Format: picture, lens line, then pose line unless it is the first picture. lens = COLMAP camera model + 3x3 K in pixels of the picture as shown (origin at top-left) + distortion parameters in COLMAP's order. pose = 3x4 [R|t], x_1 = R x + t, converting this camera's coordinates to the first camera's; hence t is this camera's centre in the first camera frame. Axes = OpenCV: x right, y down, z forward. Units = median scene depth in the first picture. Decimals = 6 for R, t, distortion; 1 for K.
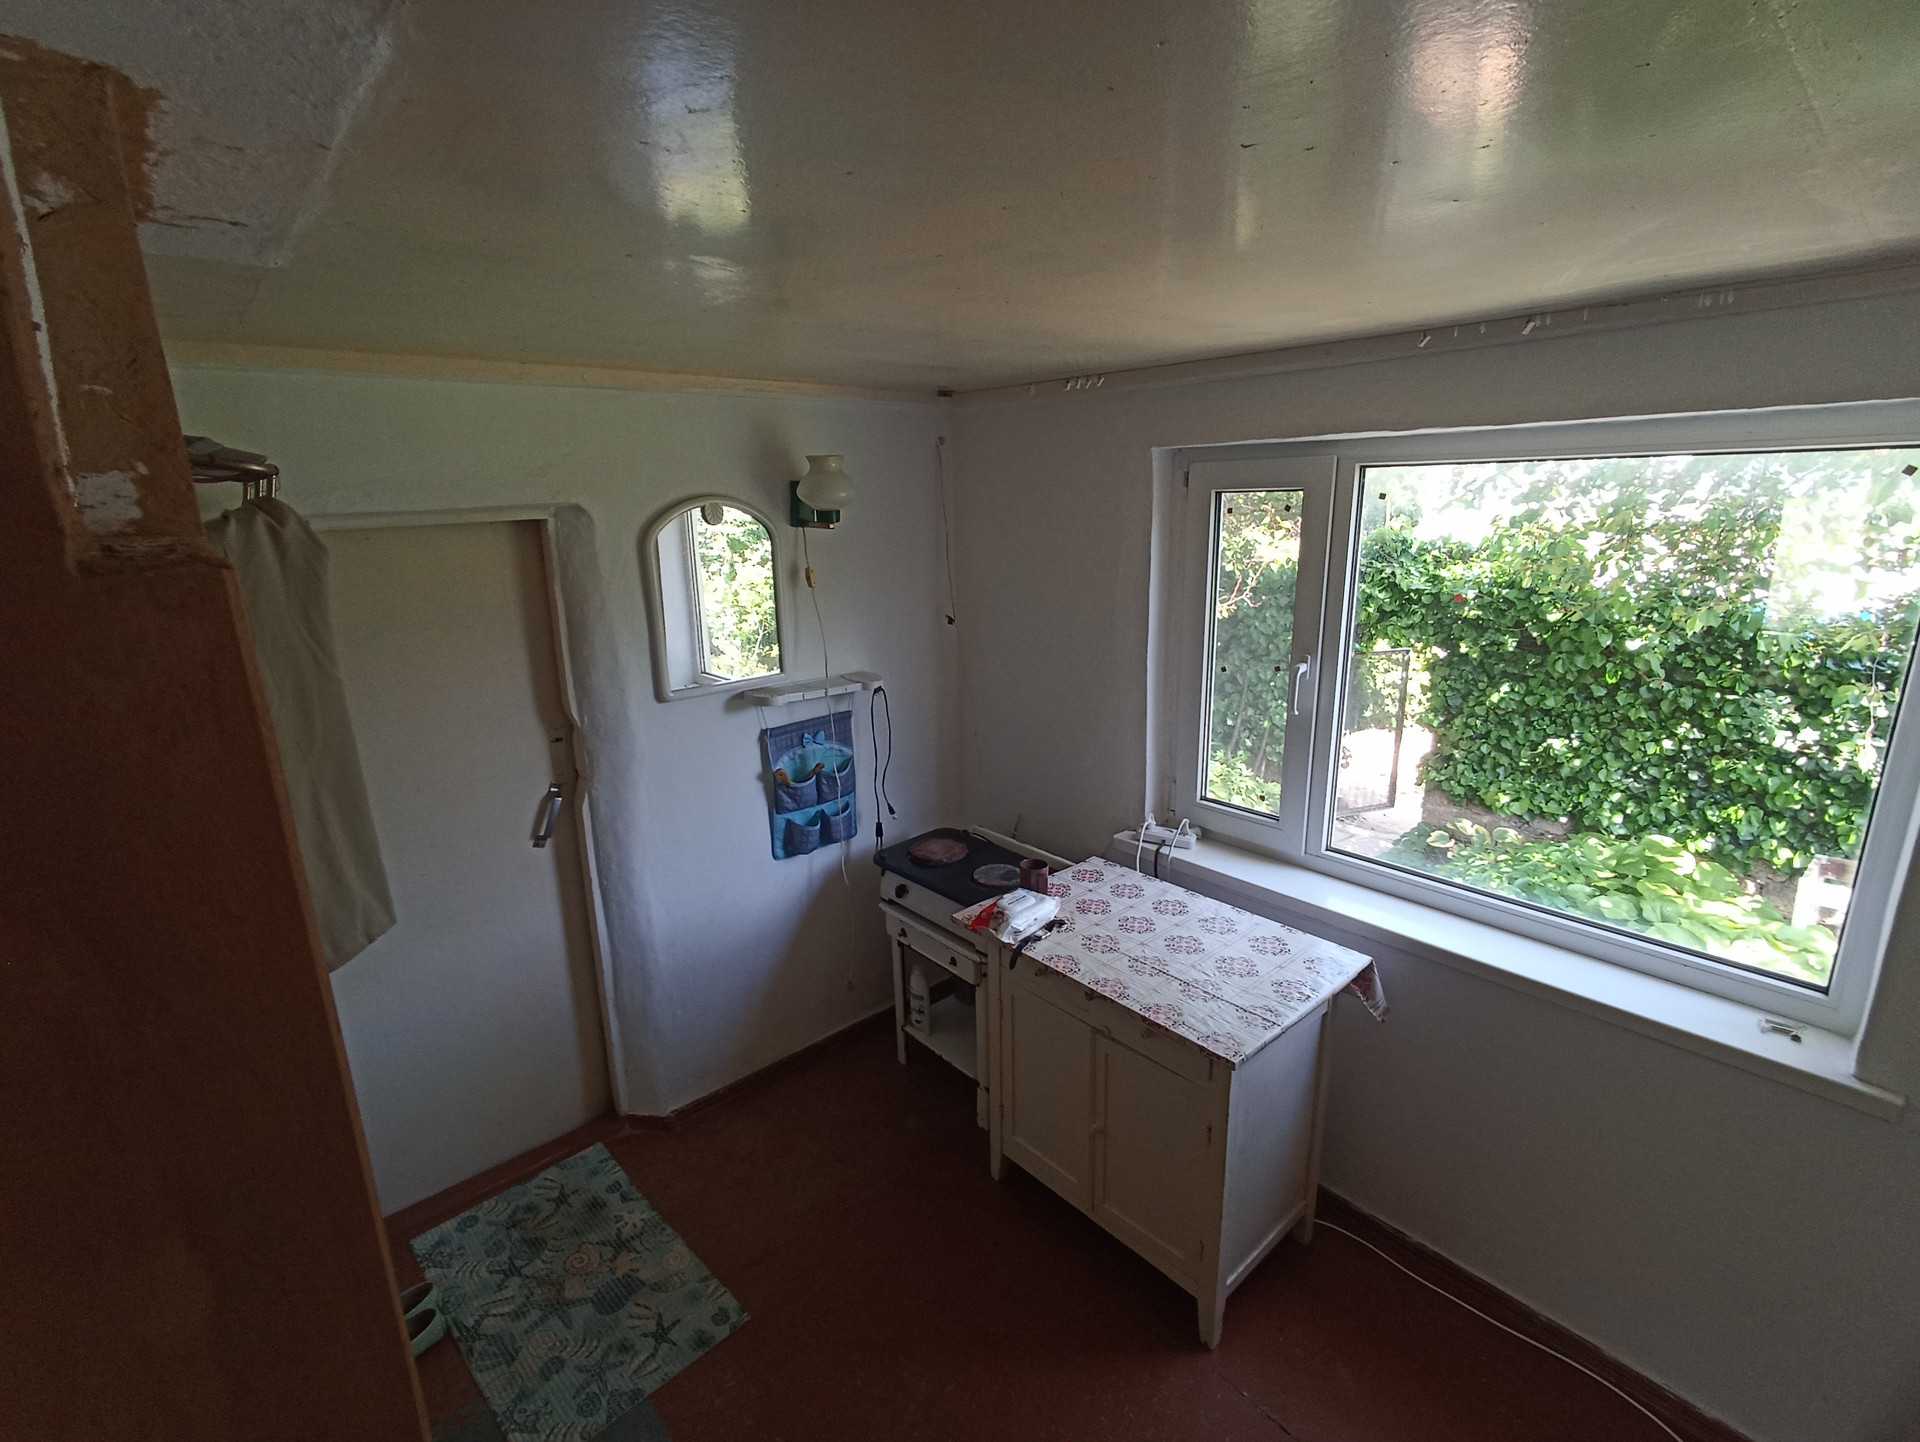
lens RADIAL K [[874.7, 0, 960.0], [0, 874.7, 721.0], [0, 0, 1]] dist [-0.000462, -0.000035]
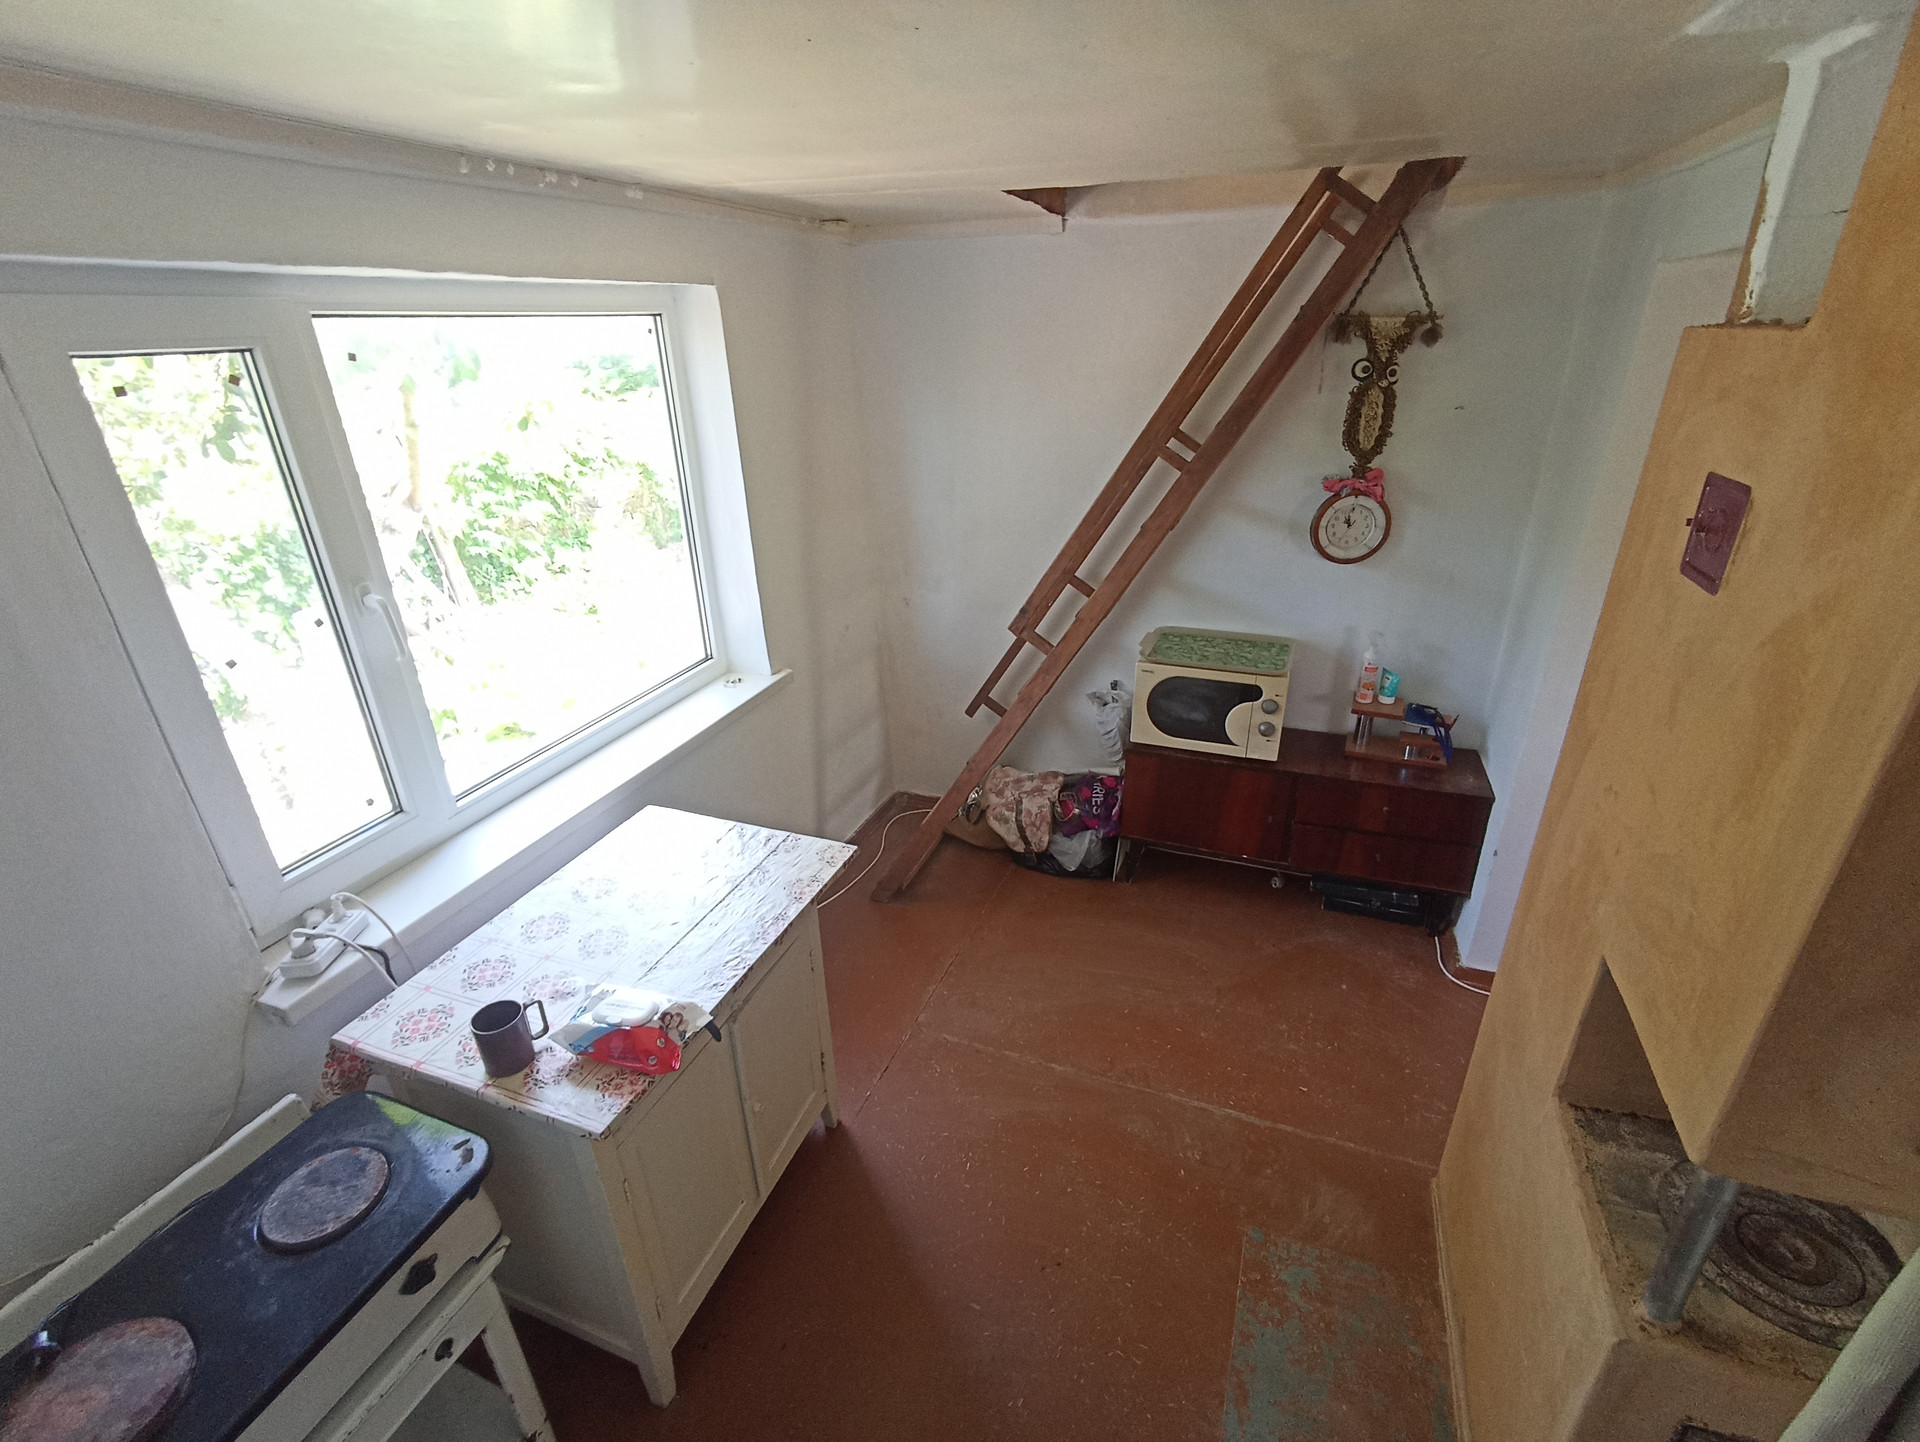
lens RADIAL K [[874.7, 0, 960.0], [0, 874.7, 721.0], [0, 0, 1]] dist [-0.000462, -0.000035]
pose [[-0.466844, -0.338868, 0.816839, -0.470788], [0.250136, 0.835353, 0.489508, -0.209917], [-0.848227, 0.432845, -0.305216, 0.830792]]
